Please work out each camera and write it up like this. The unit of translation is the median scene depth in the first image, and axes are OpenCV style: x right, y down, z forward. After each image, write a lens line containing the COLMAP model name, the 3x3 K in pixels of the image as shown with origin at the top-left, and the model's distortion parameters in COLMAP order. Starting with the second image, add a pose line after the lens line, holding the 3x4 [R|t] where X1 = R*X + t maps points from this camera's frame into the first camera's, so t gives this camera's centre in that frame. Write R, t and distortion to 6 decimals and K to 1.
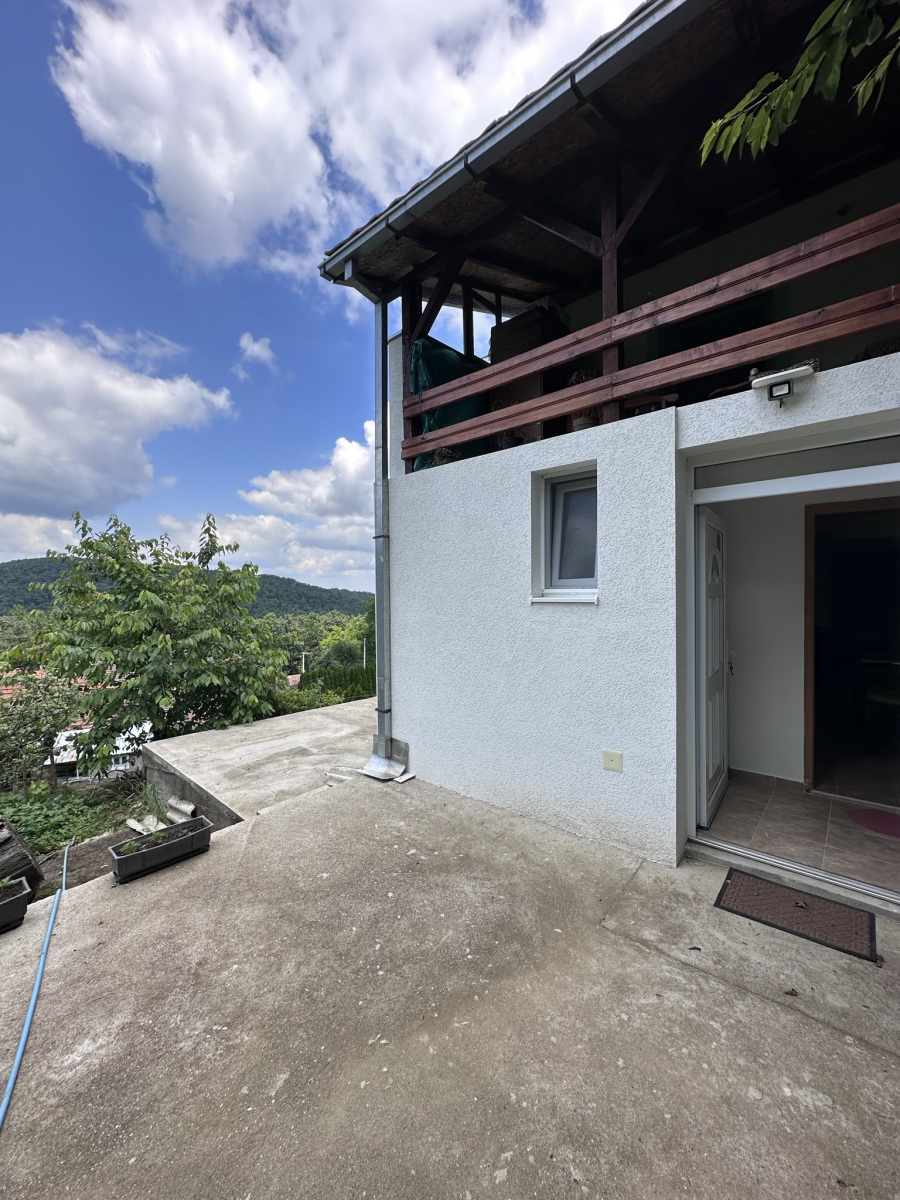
lens RADIAL K [[478.0, 0, 451.7], [0, 478.0, 597.8], [0, 0, 1]] dist [-0.004545, 0.000974]
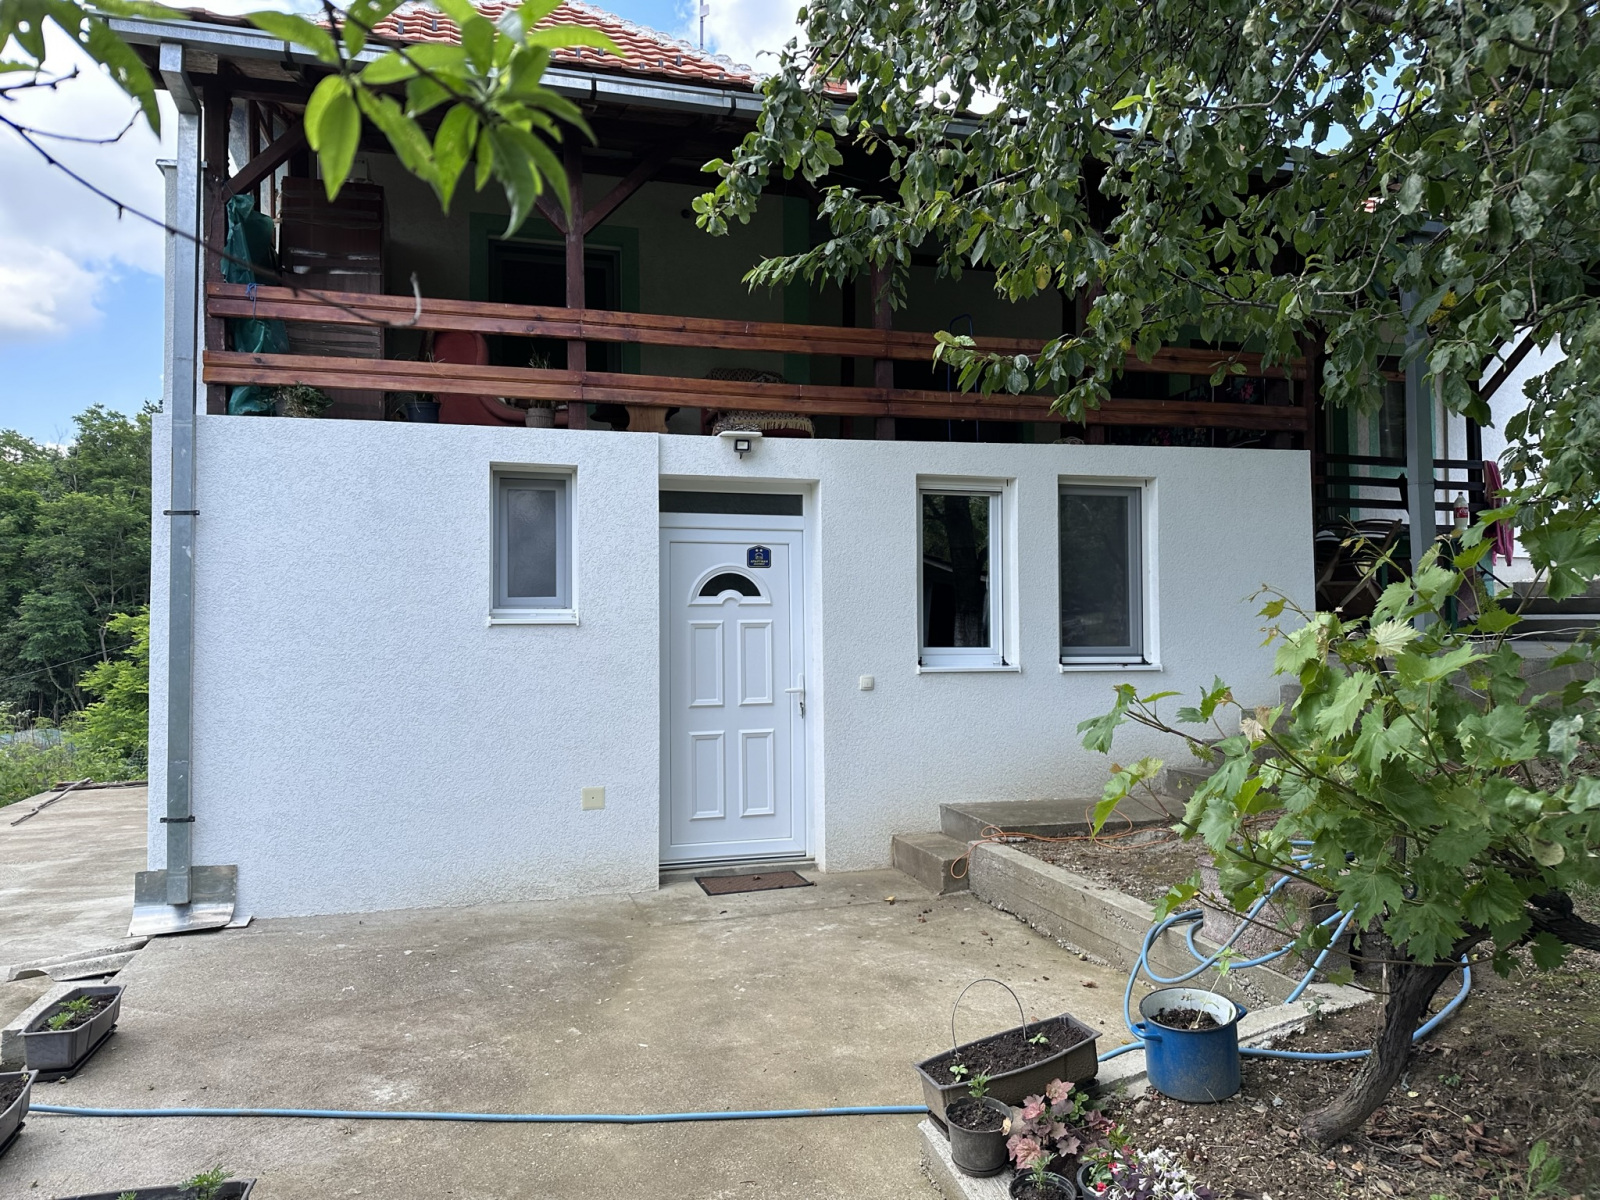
lens RADIAL K [[1102.4, 0, 799.1], [0, 1102.4, 599.8], [0, 0, 1]] dist [0.015682, -0.017210]
pose [[0.542640, 0.034489, 0.839257, -1.296210], [0.013912, 0.998651, -0.050034, 0.079609], [-0.839850, 0.038826, 0.541428, -0.505592]]
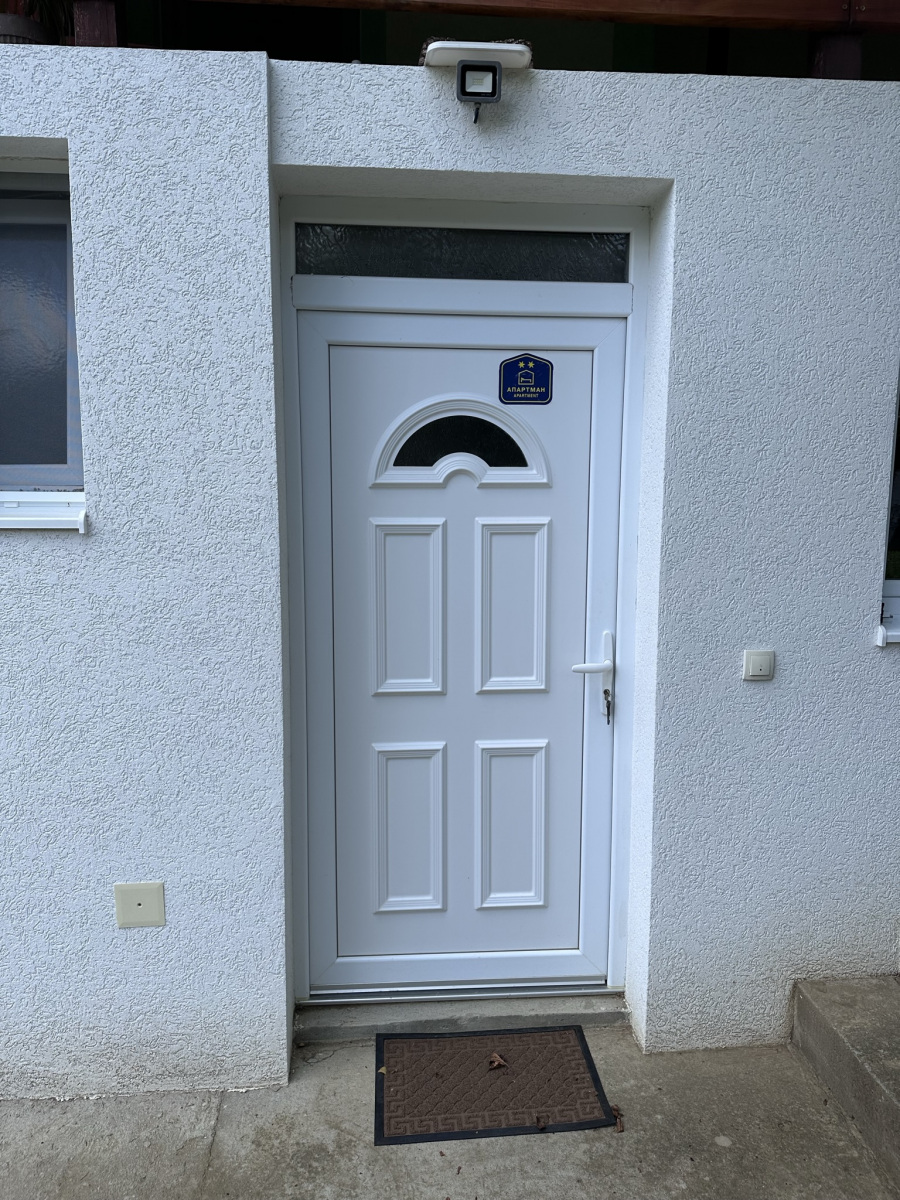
lens RADIAL K [[826.8, 0, 446.5], [0, 826.8, 597.3], [0, 0, 1]] dist [0.015682, -0.017210]
pose [[0.706248, -0.077070, 0.703757, 0.034517], [-0.003487, 0.993666, 0.112318, -0.012955], [-0.707956, -0.081778, 0.701506, 0.335503]]
